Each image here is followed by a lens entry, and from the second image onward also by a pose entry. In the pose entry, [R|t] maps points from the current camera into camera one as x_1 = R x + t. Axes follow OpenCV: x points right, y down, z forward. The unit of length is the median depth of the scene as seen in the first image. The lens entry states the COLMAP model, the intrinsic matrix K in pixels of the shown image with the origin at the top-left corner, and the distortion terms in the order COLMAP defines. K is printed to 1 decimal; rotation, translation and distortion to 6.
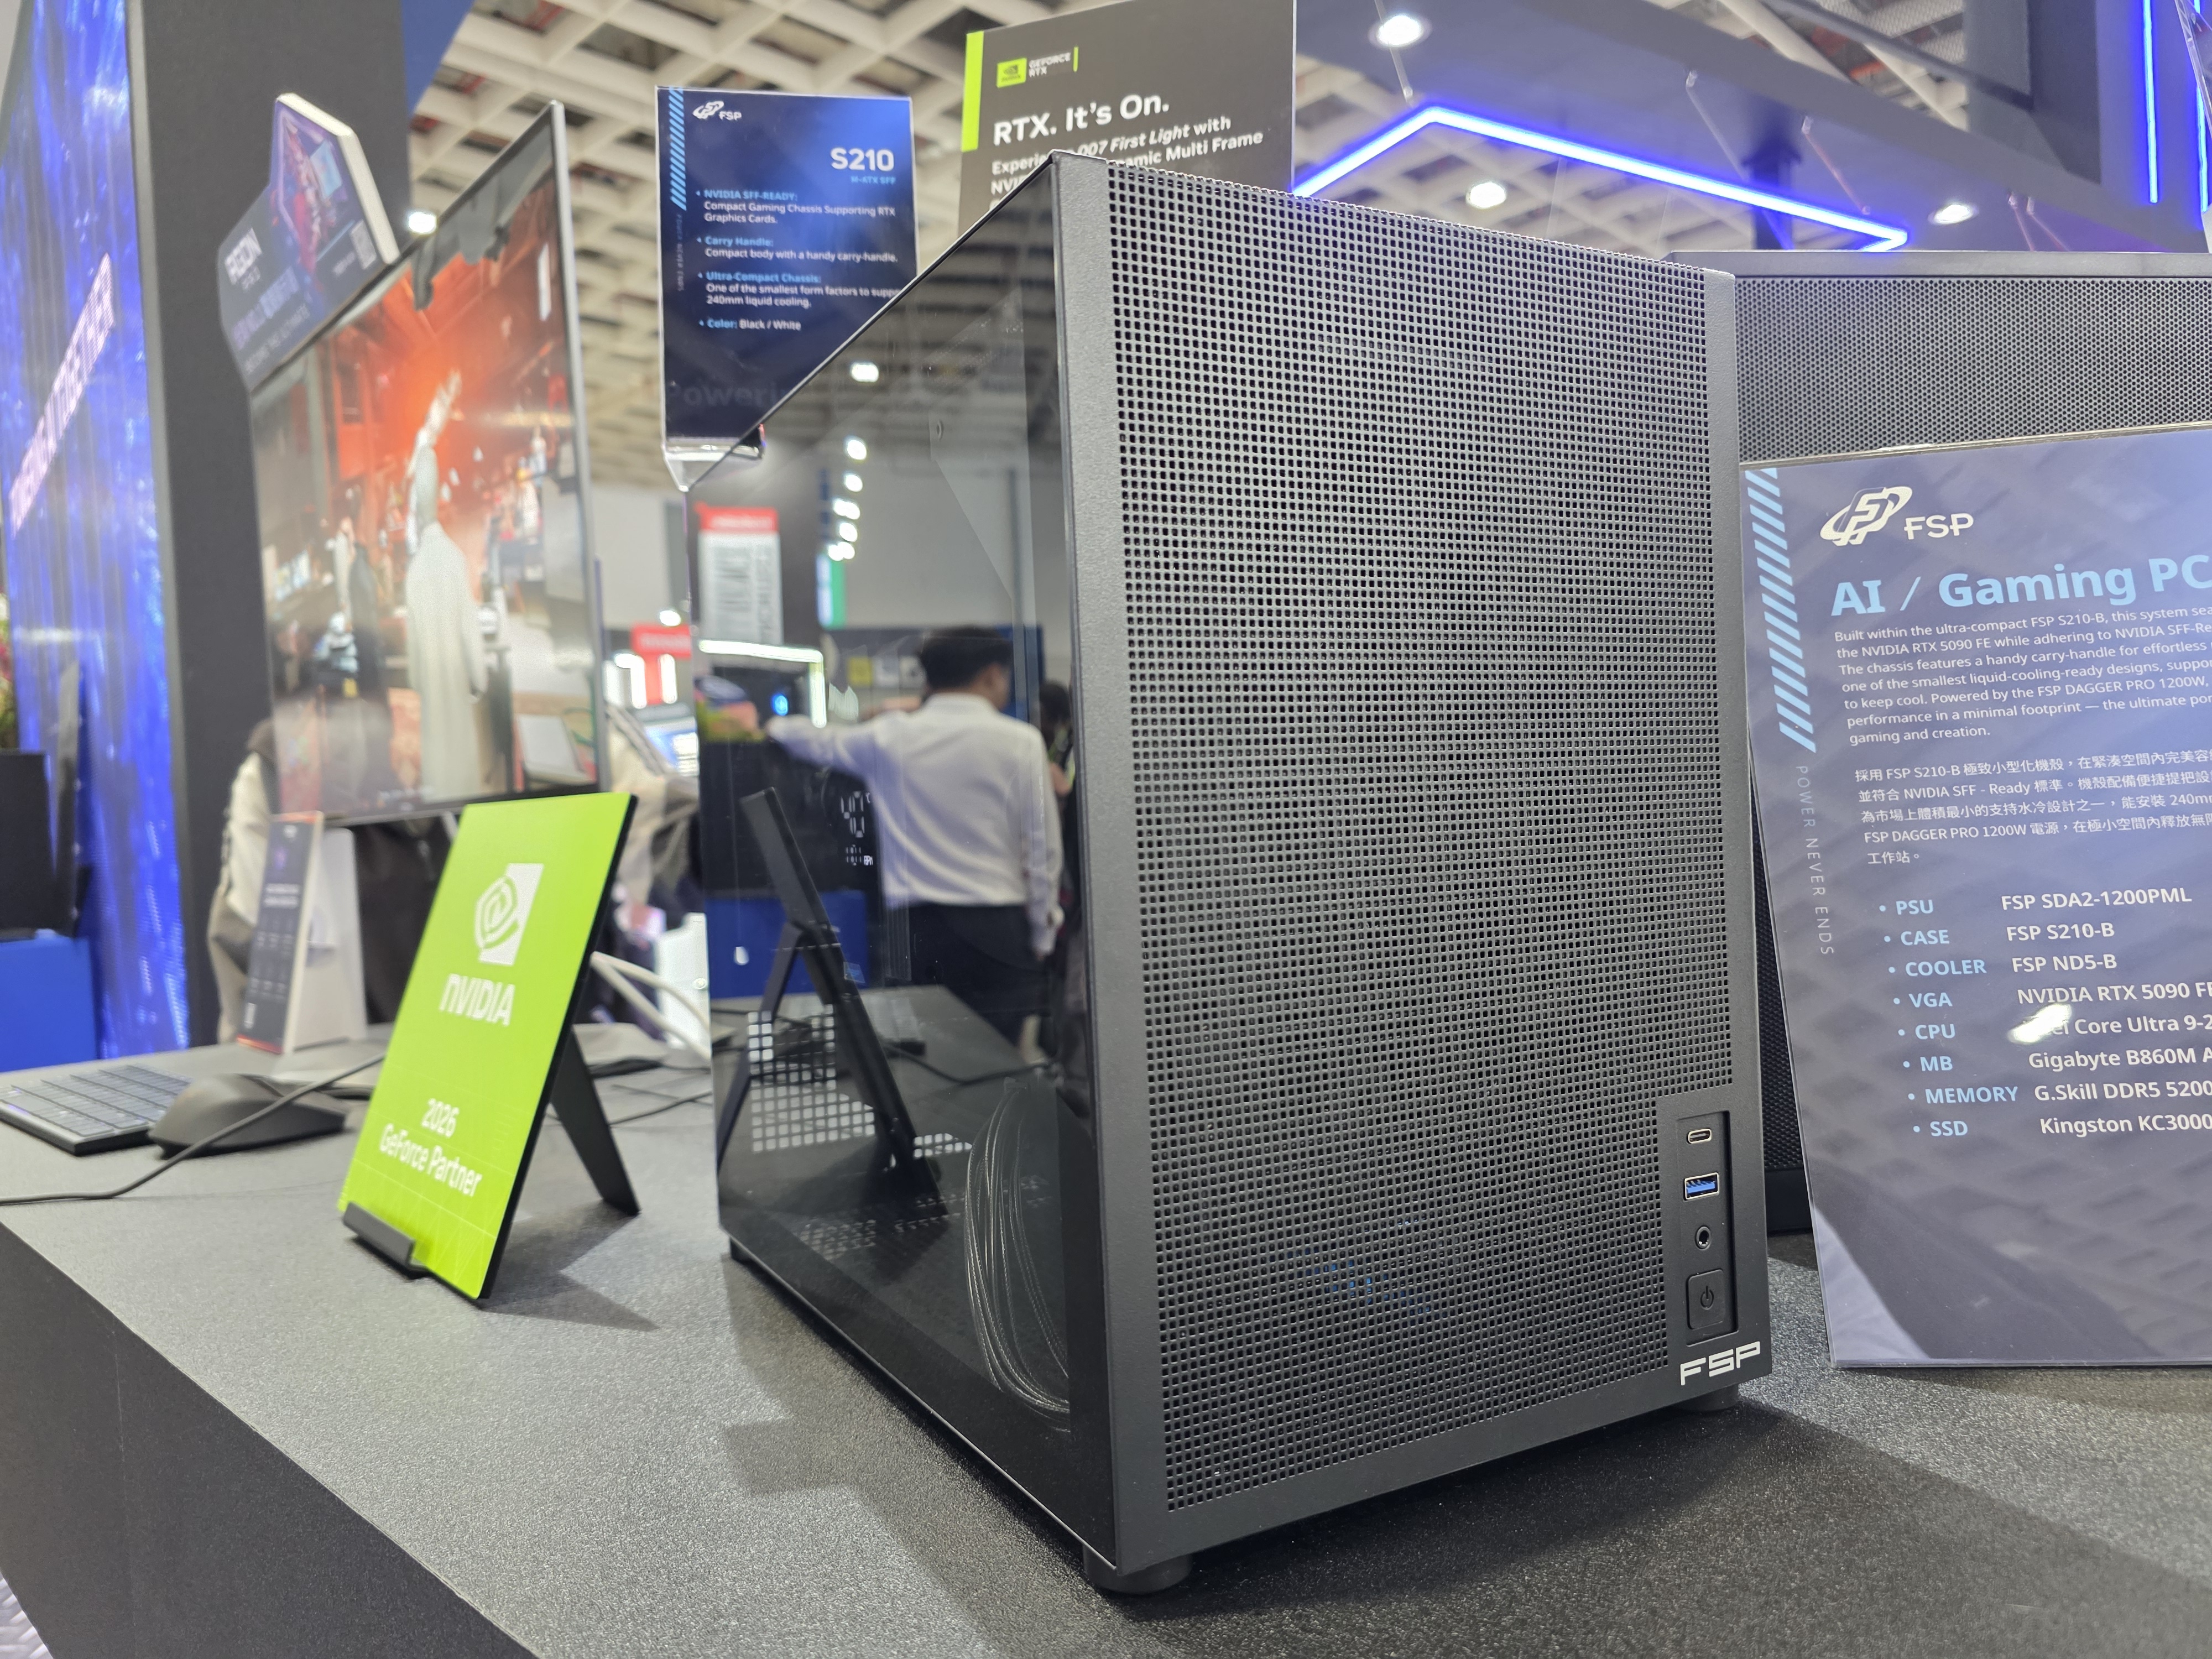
lens RADIAL K [[1504.4, 0, 1098.1], [0, 1504.4, 845.8], [0, 0, 1]] dist [0.044544, -0.052566]
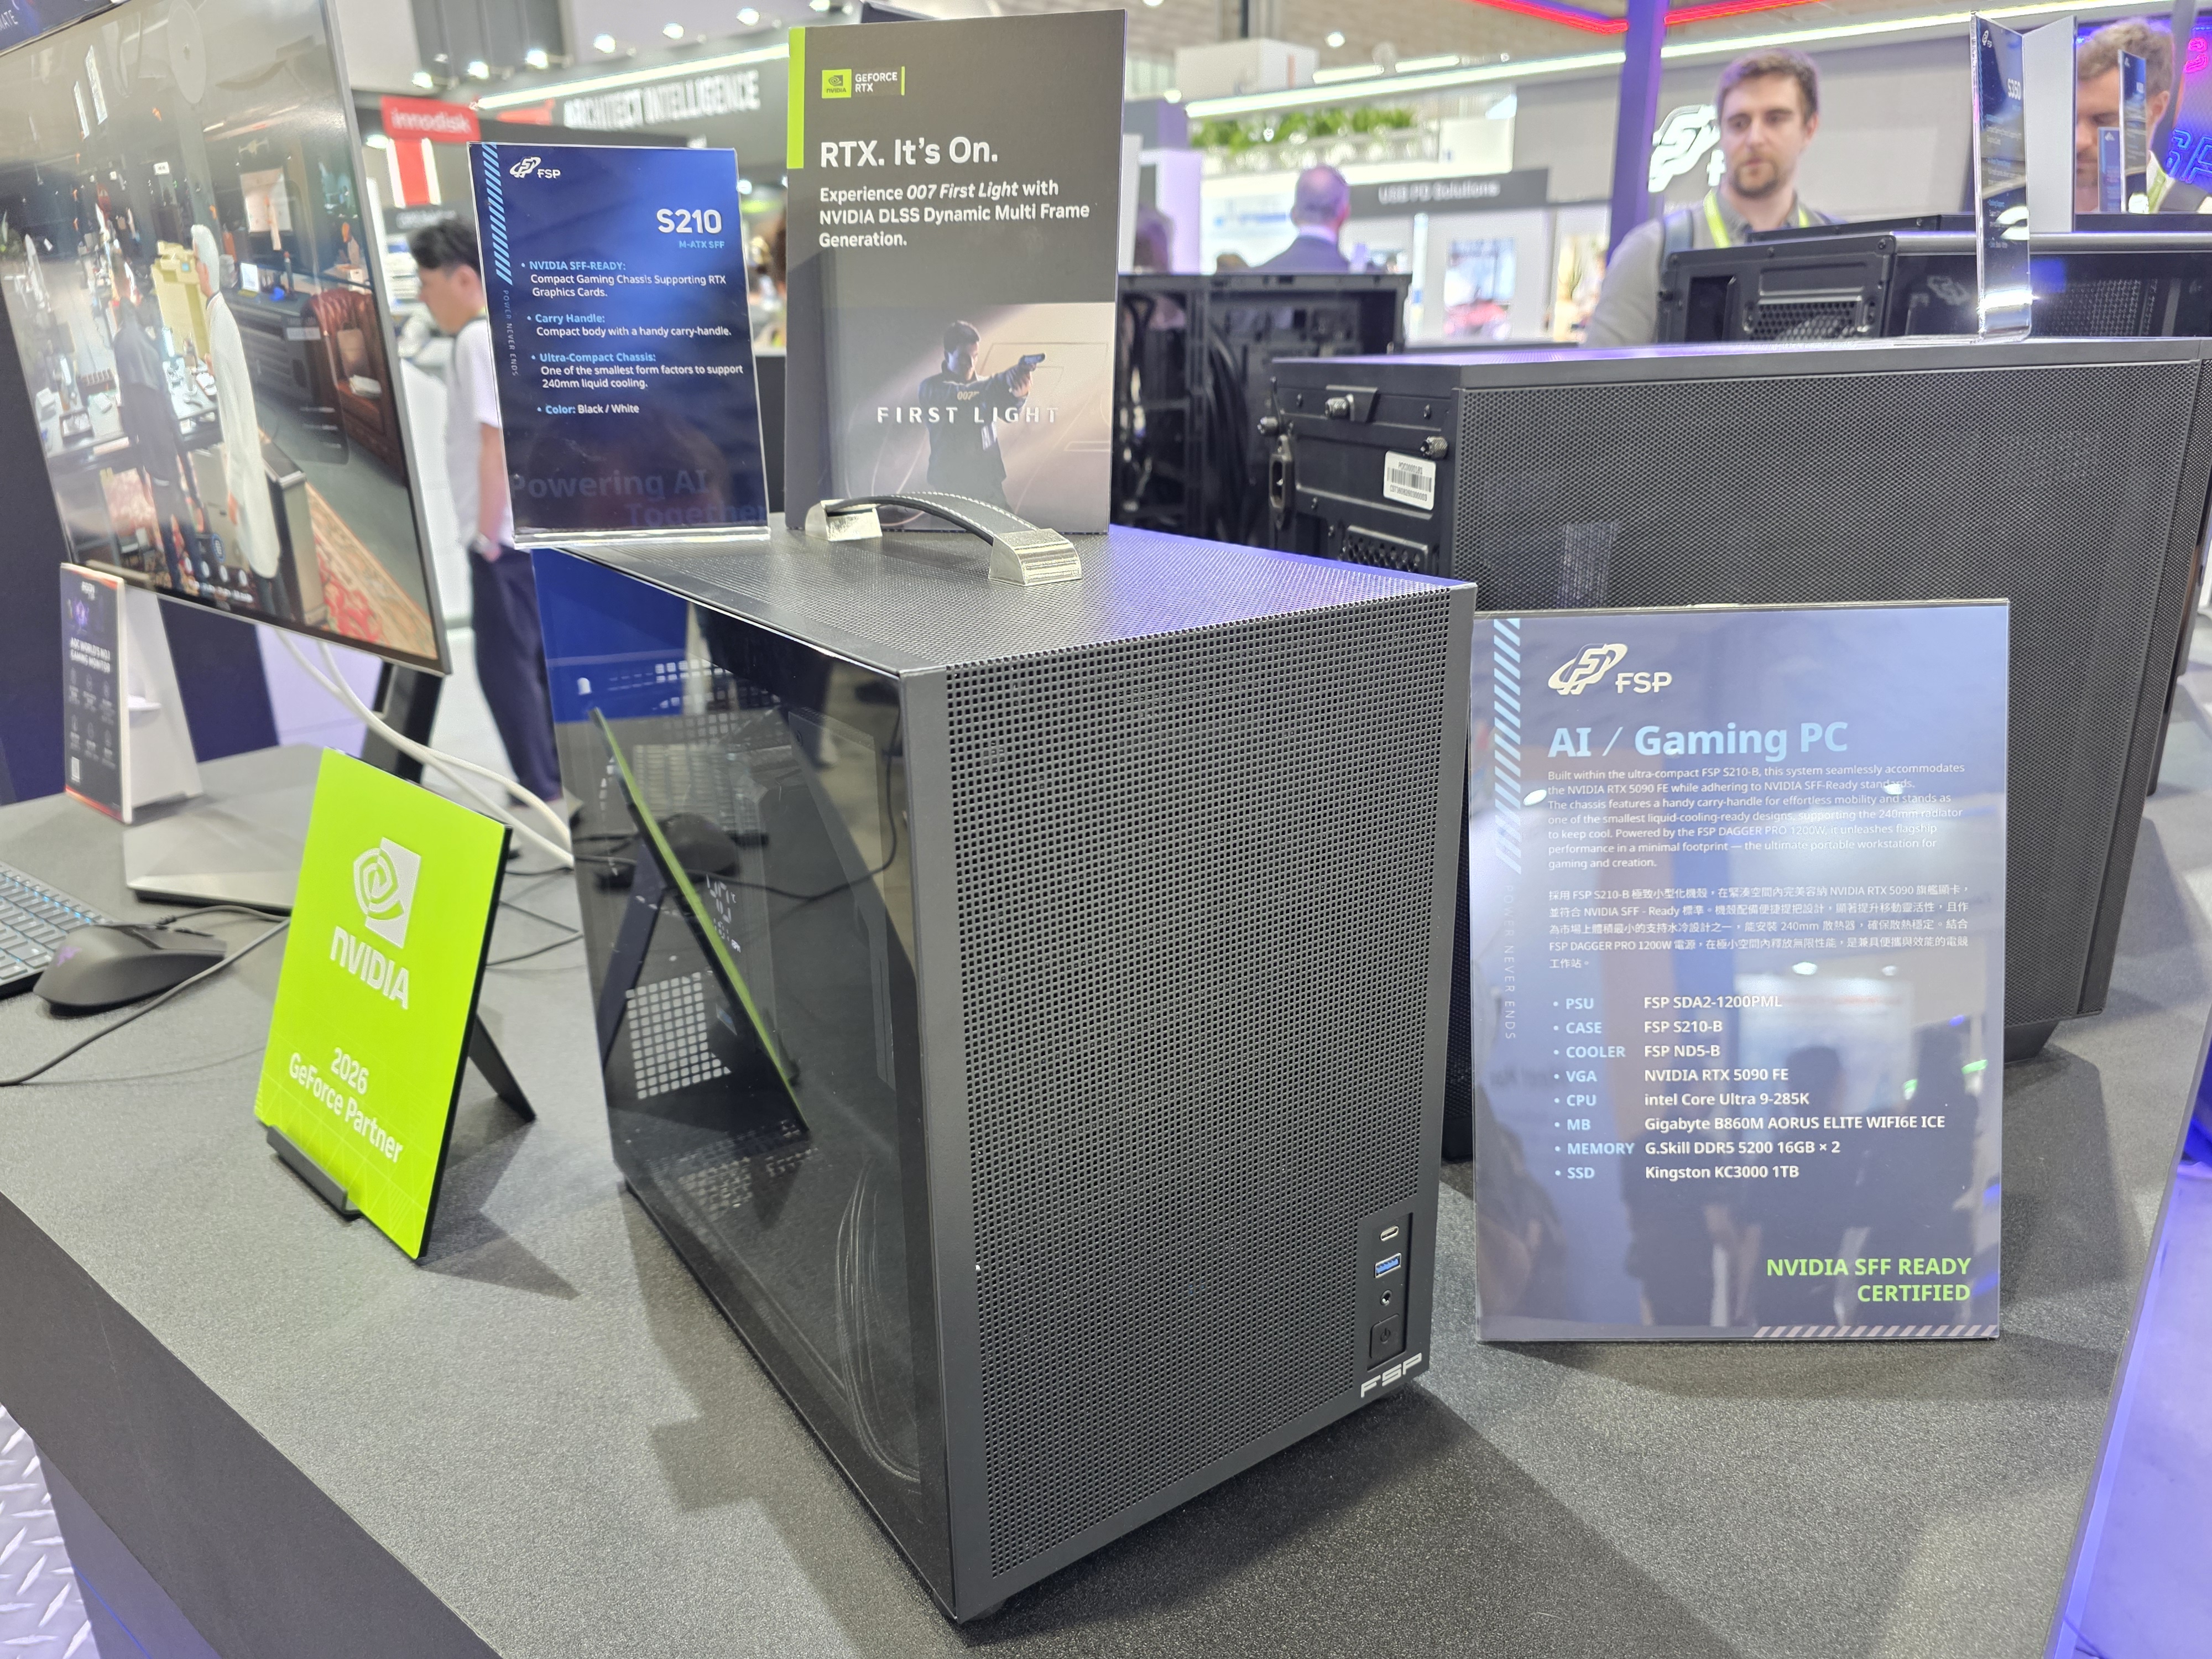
lens RADIAL K [[1504.4, 0, 1102.0], [0, 1504.4, 831.4], [0, 0, 1]] dist [0.044544, -0.052566]
pose [[0.993254, -0.010108, 0.115514, -0.005473], [-0.024473, 0.955479, 0.294043, -0.379696], [-0.113343, -0.294886, 0.948786, -0.097160]]
